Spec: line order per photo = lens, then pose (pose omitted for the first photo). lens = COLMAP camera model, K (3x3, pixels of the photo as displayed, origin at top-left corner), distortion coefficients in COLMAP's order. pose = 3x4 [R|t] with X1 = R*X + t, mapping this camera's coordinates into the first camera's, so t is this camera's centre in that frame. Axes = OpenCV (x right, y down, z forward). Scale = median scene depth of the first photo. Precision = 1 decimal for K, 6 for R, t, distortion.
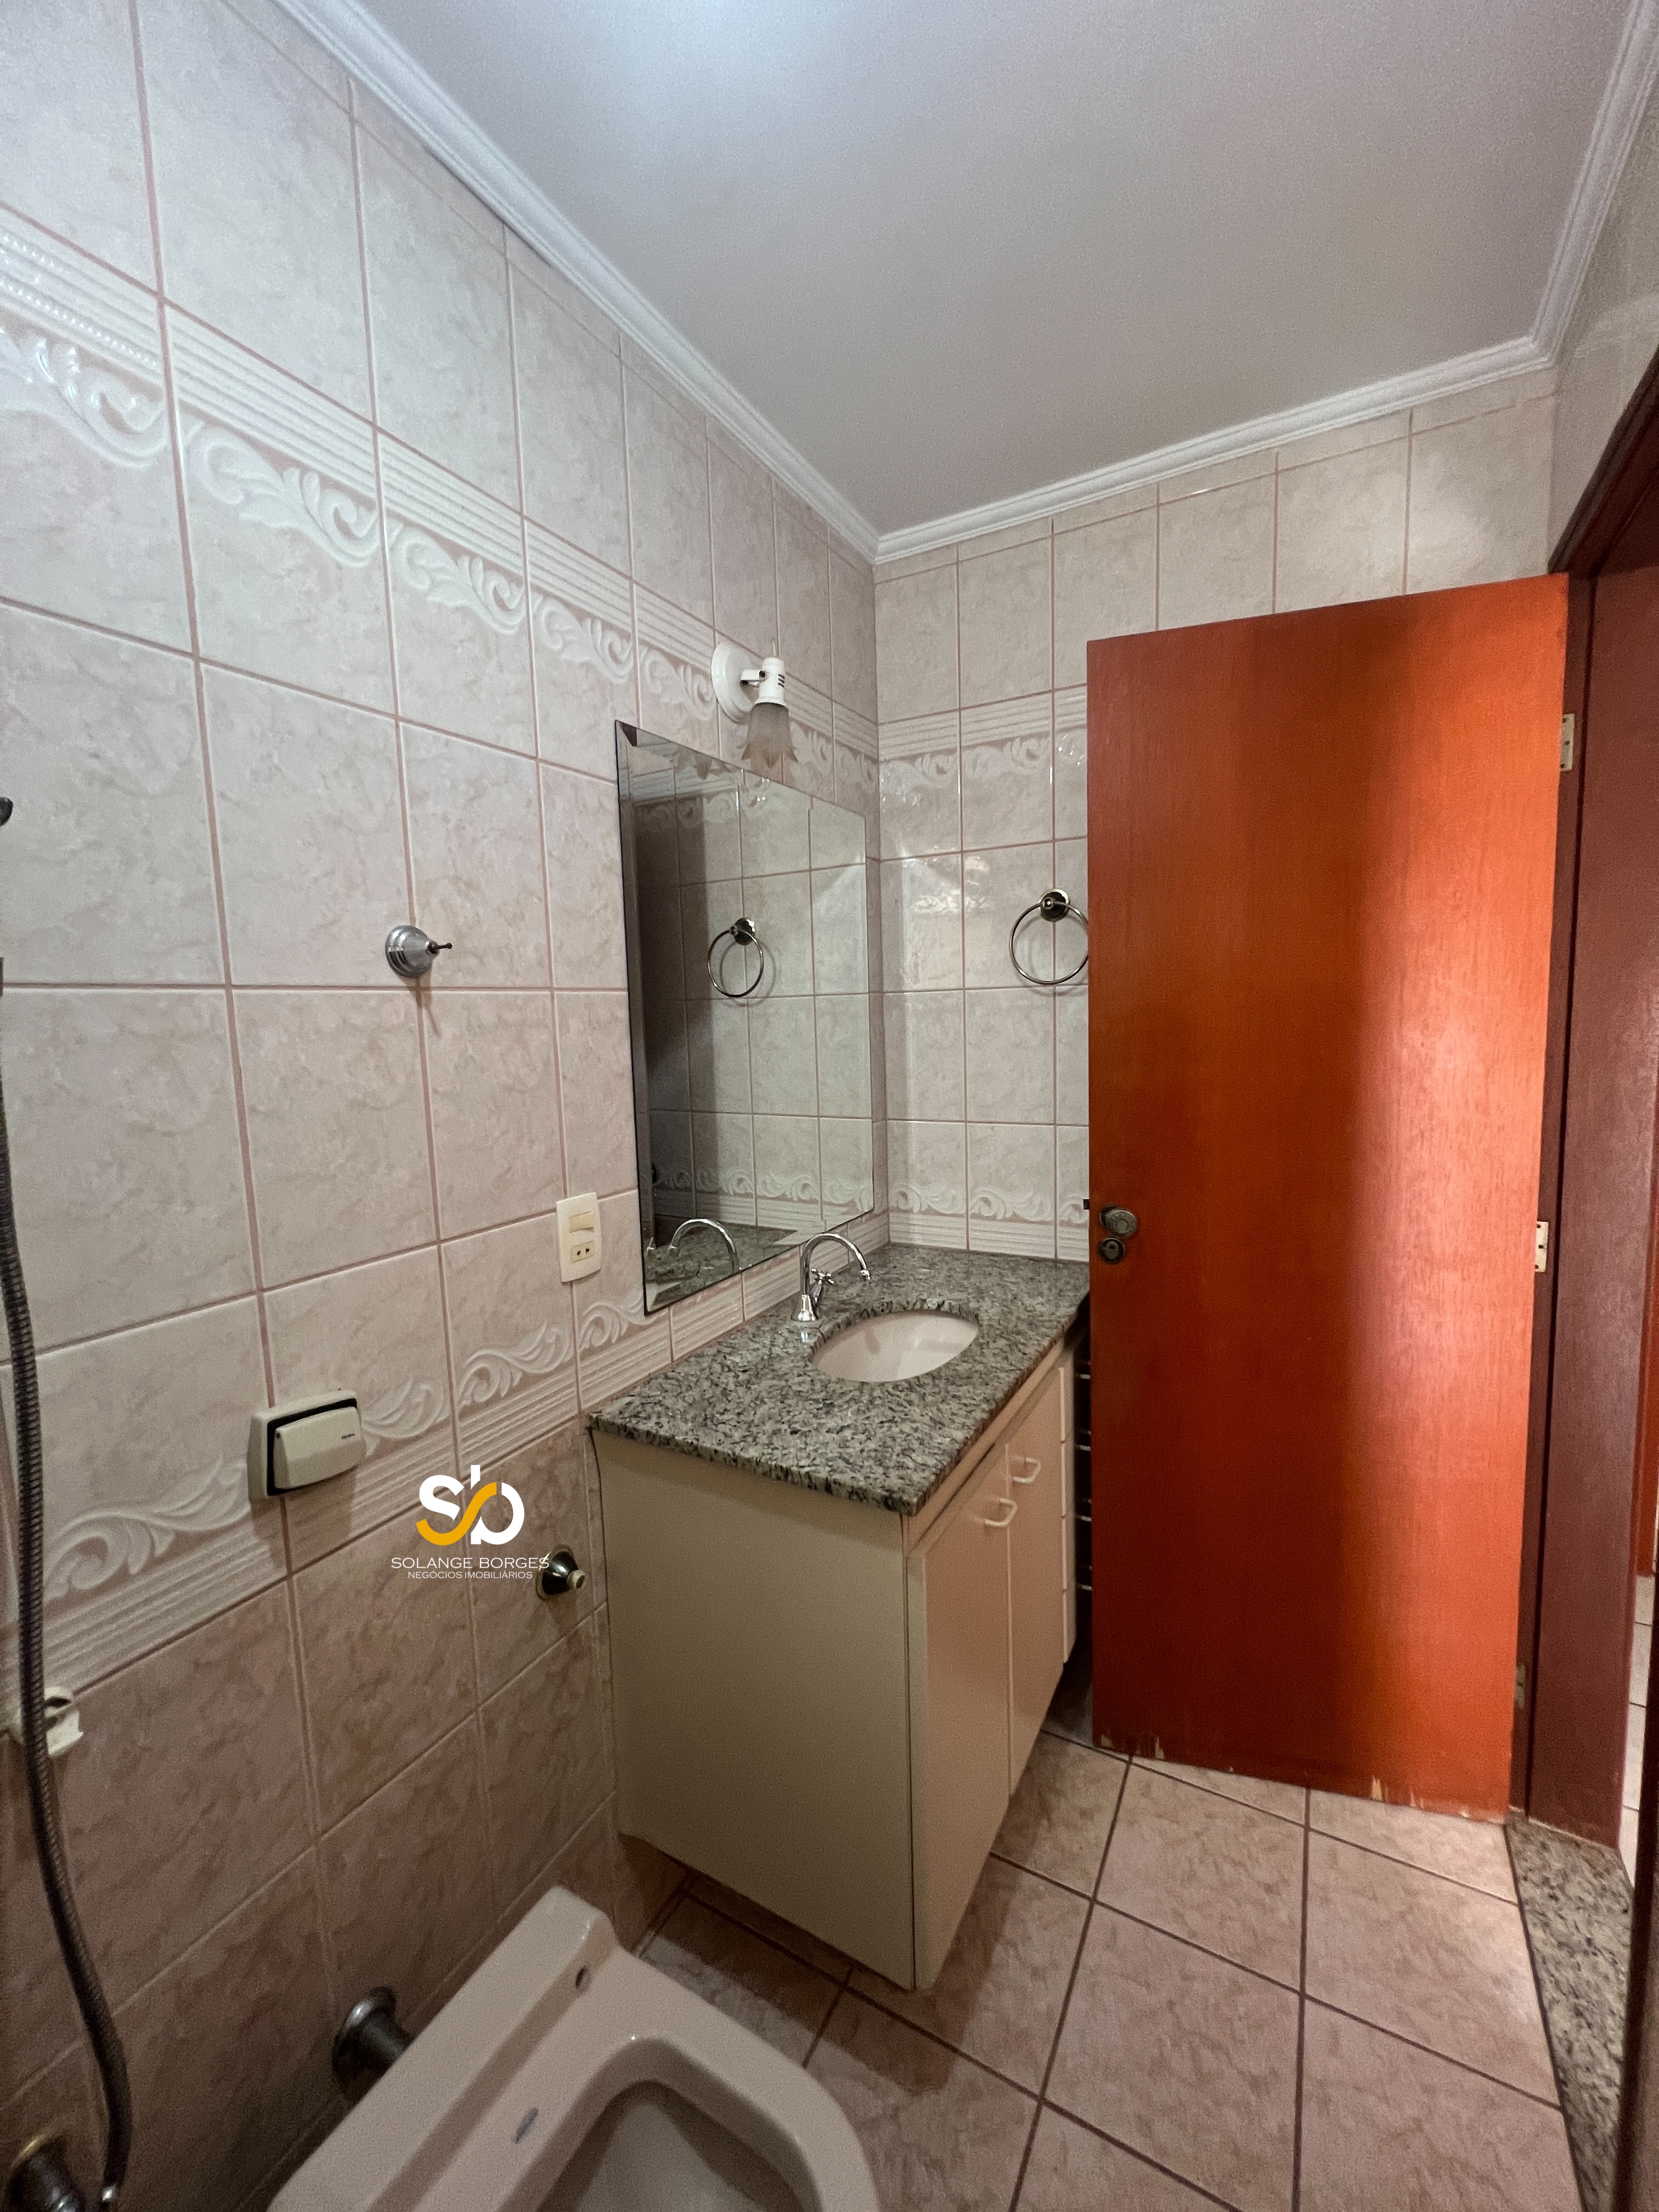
lens RADIAL K [[885.0, 0, 829.5], [0, 885.0, 1106.0], [0, 0, 1]] dist [0.000664, -0.000024]
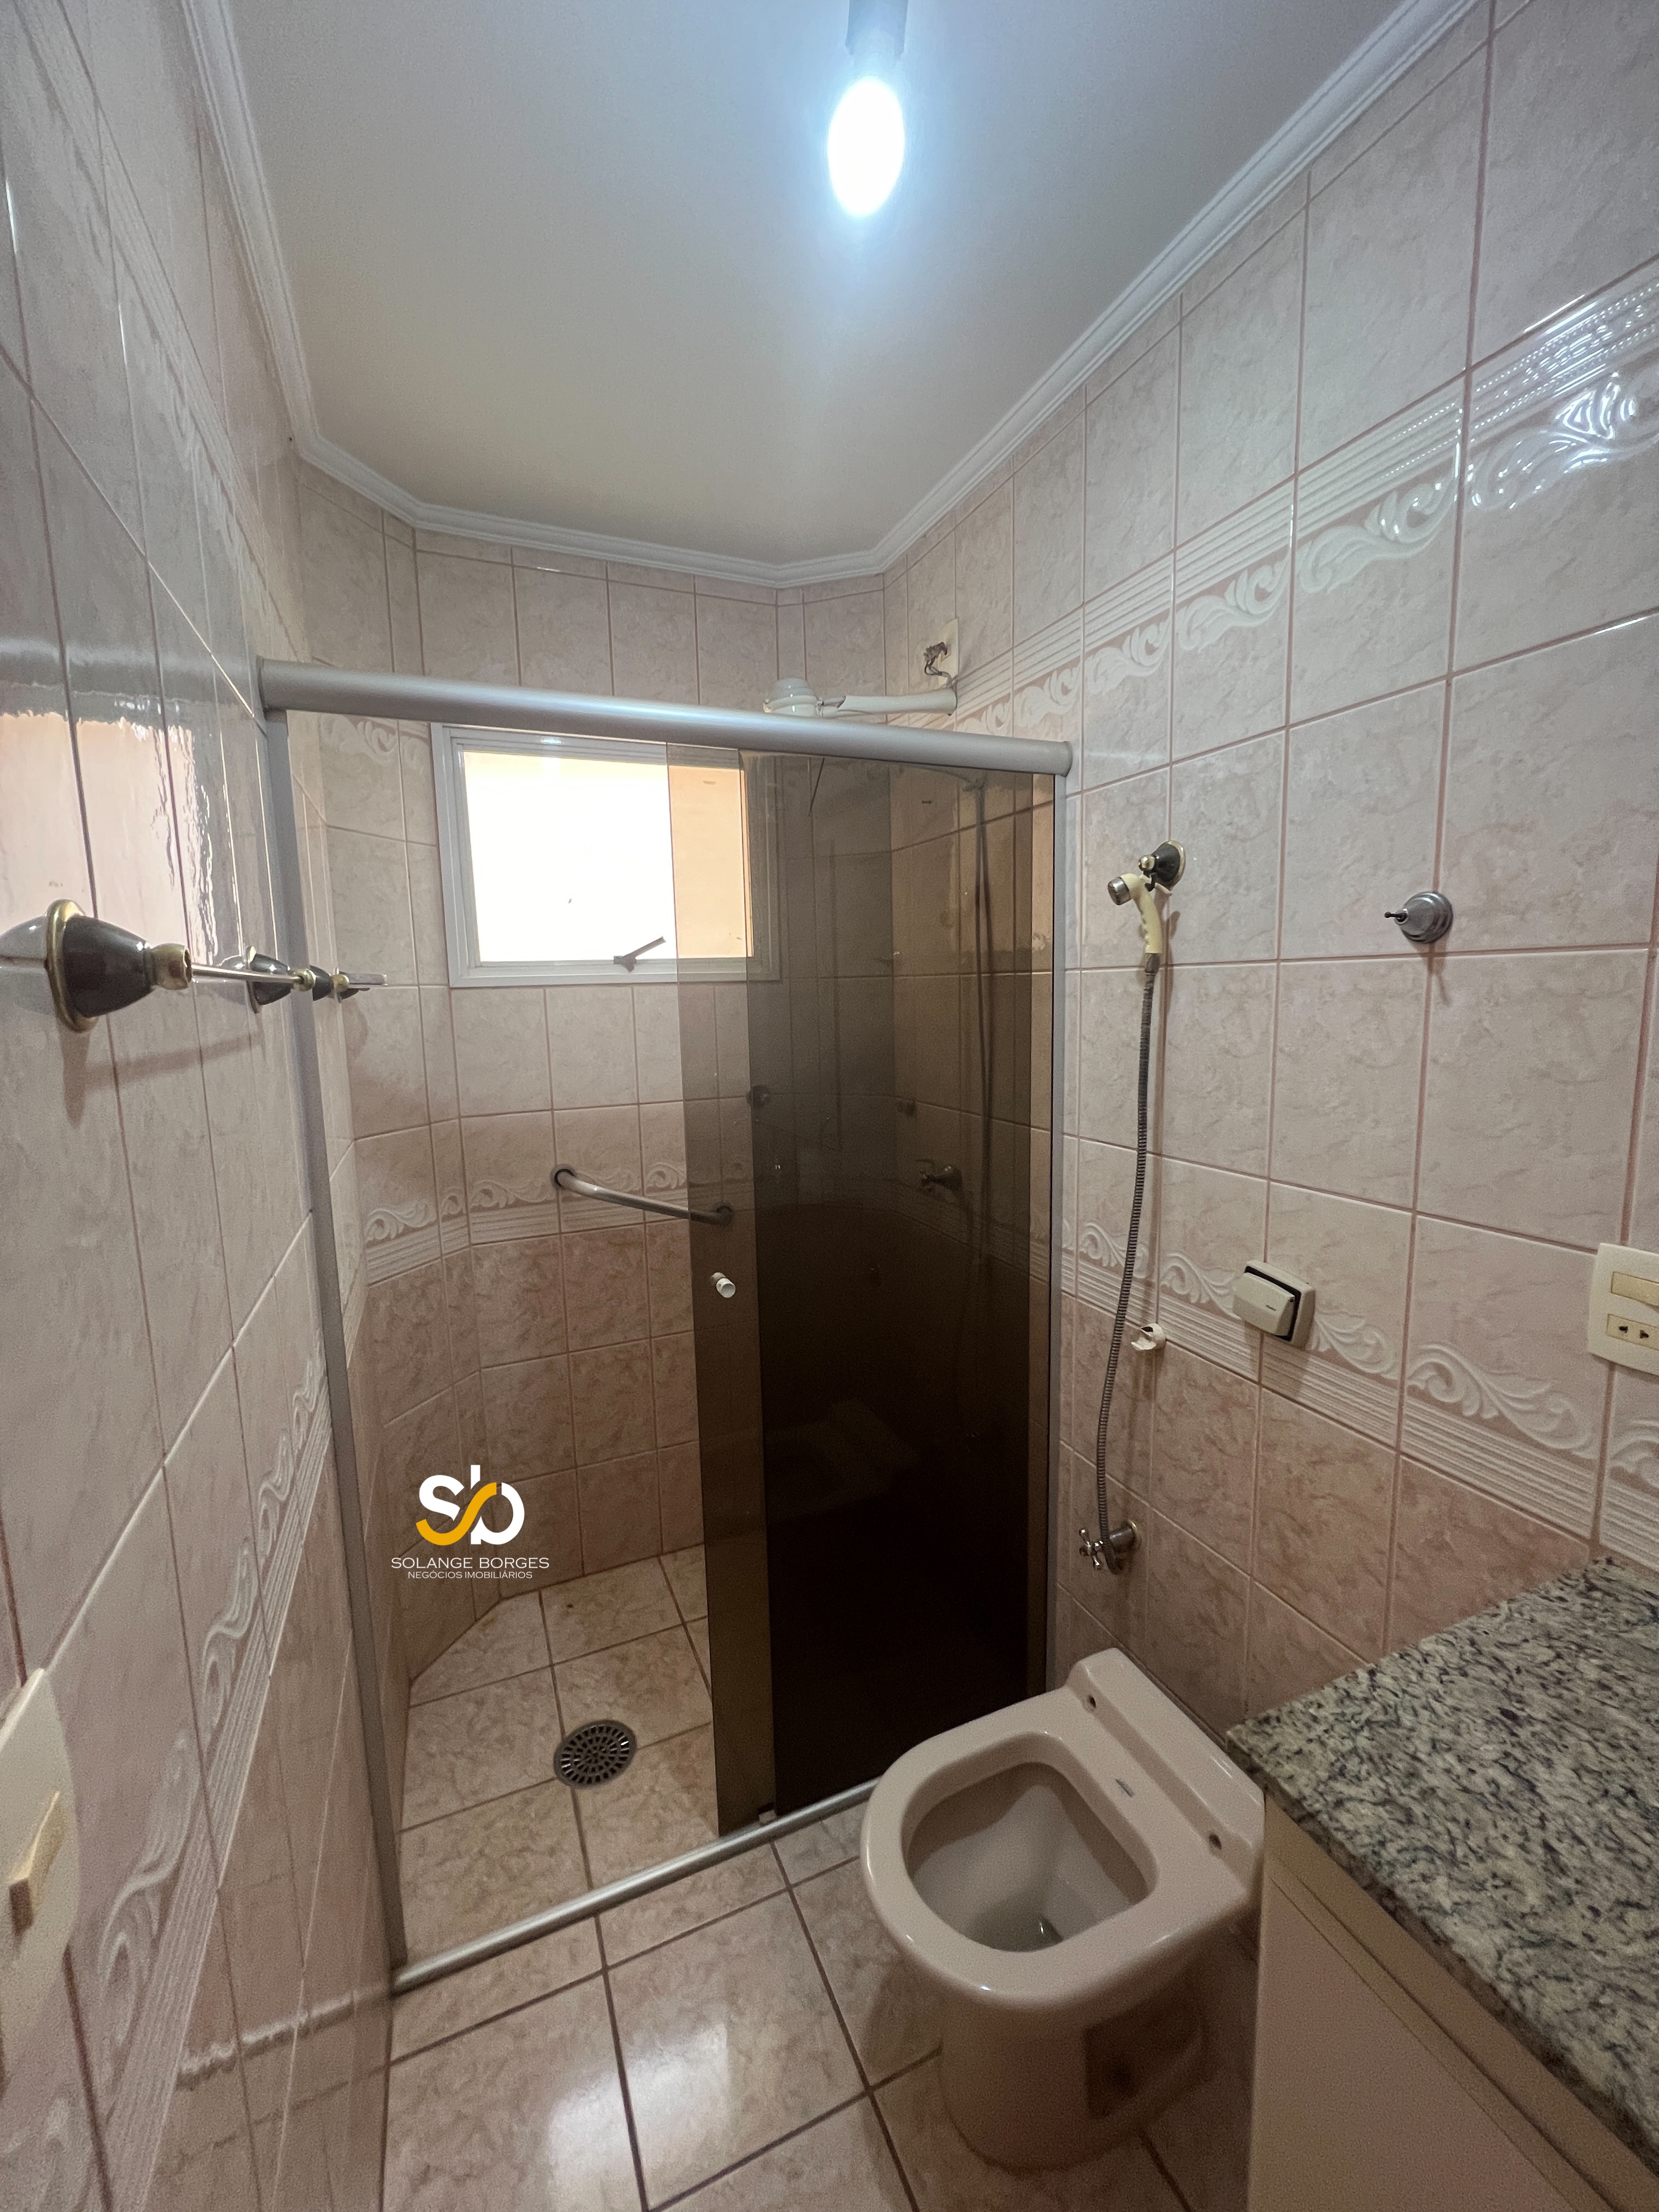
lens RADIAL K [[885.0, 0, 829.5], [0, 885.0, 1106.0], [0, 0, 1]] dist [0.000664, -0.000024]
pose [[-0.602169, 0.151343, -0.783893, 0.717164], [-0.043375, 0.974216, 0.221407, -0.153506], [0.797190, 0.167326, -0.580078, 1.038284]]
